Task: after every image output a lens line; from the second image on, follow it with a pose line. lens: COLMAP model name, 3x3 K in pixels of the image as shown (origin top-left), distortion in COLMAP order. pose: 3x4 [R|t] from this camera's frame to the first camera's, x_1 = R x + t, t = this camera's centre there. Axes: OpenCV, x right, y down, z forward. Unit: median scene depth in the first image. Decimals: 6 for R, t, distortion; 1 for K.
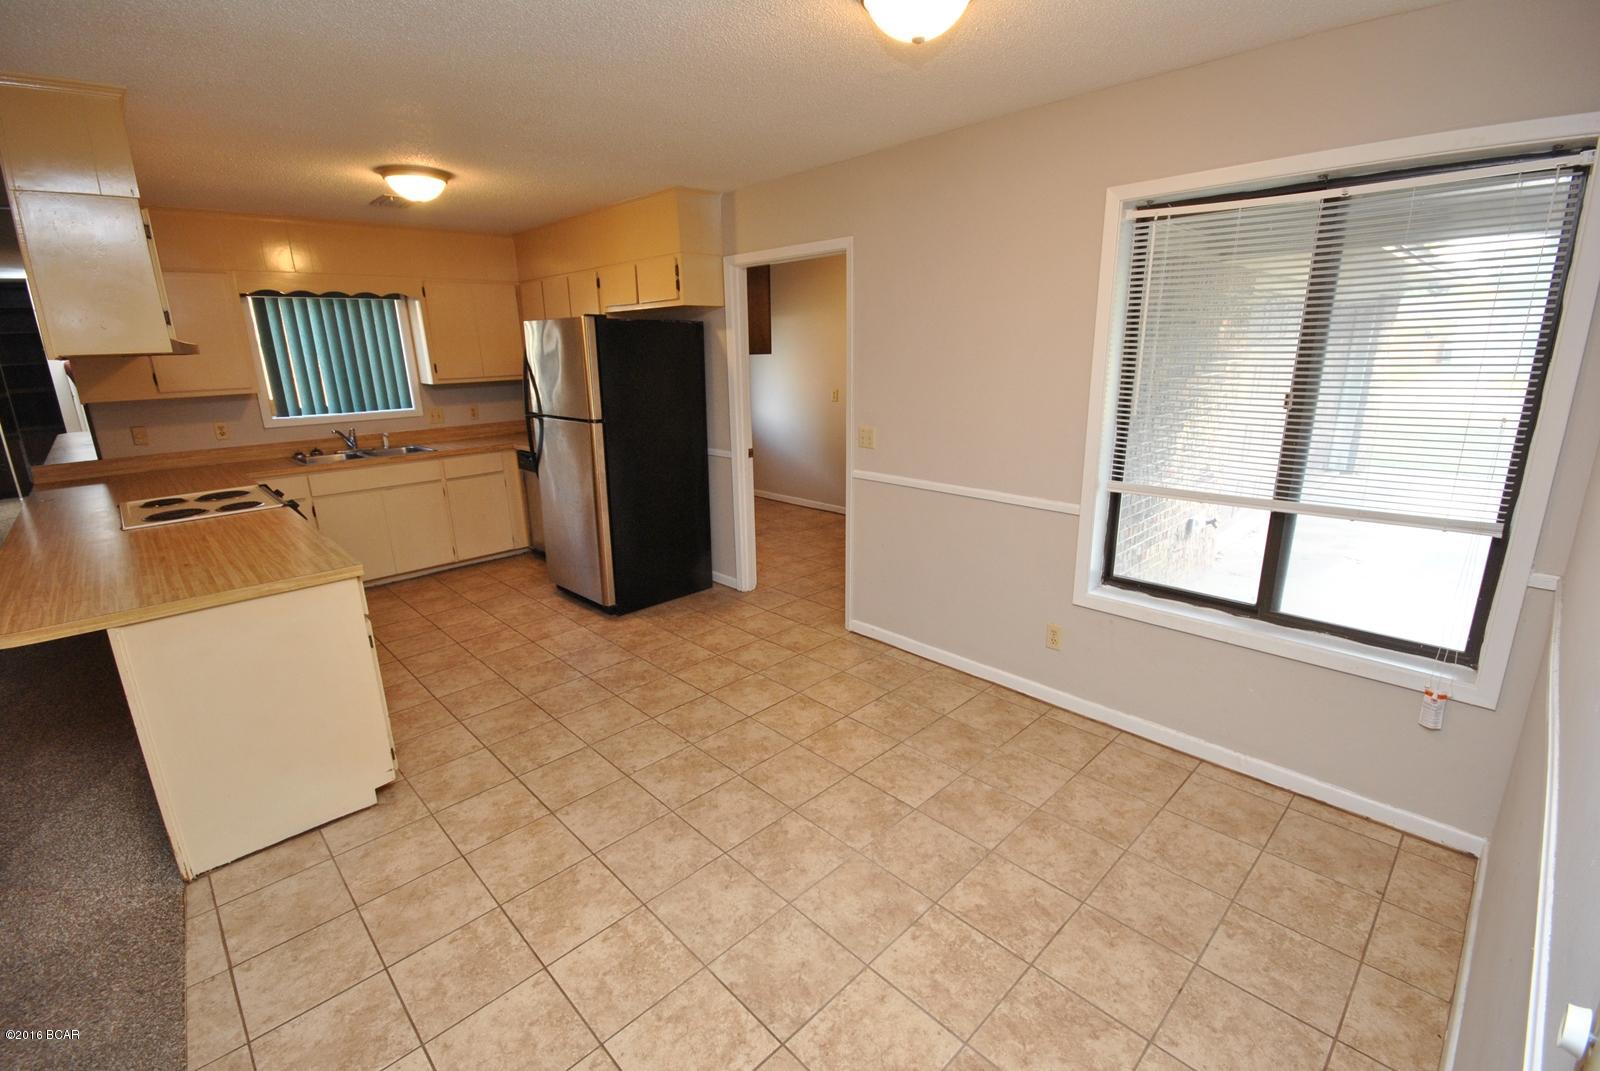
lens RADIAL K [[708.2, 0, 802.6], [0, 708.2, 534.6], [0, 0, 1]] dist [-0.000810, -0.000082]
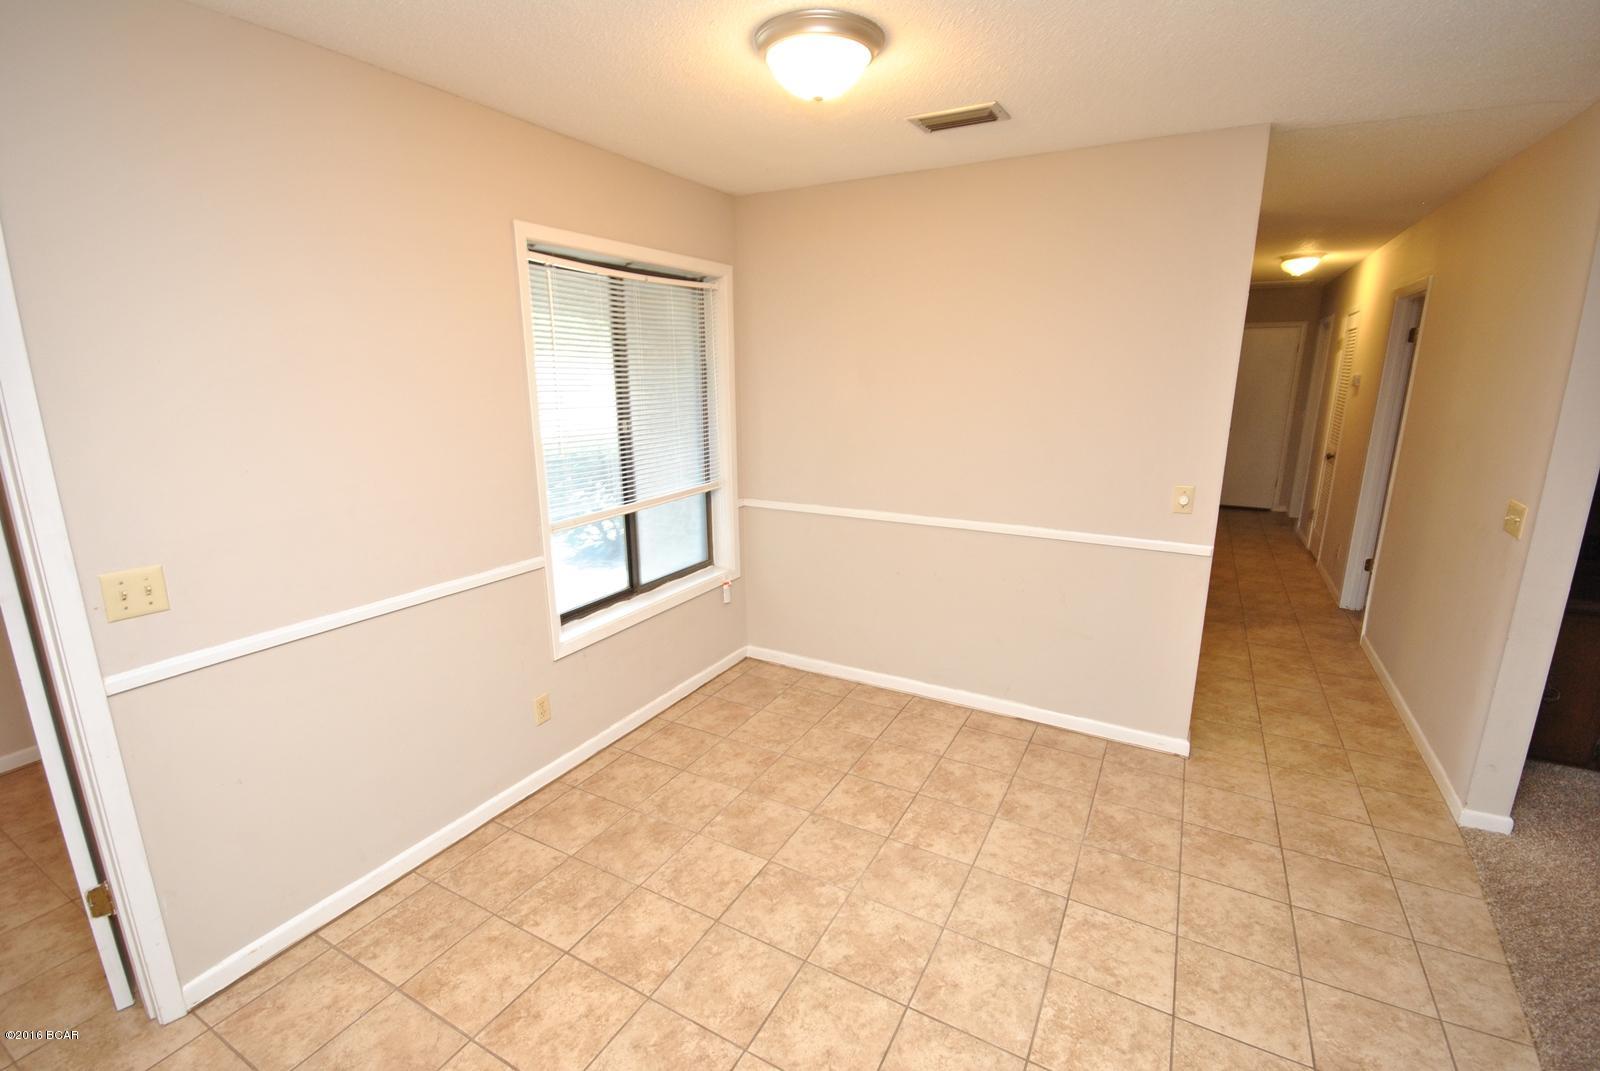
lens RADIAL K [[708.2, 0, 802.6], [0, 708.2, 534.6], [0, 0, 1]] dist [-0.000810, -0.000082]
pose [[-0.296190, -0.197753, 0.934433, -0.404933], [0.257322, 0.925637, 0.277455, -0.168869], [-0.919813, 0.322630, -0.223279, 0.628441]]
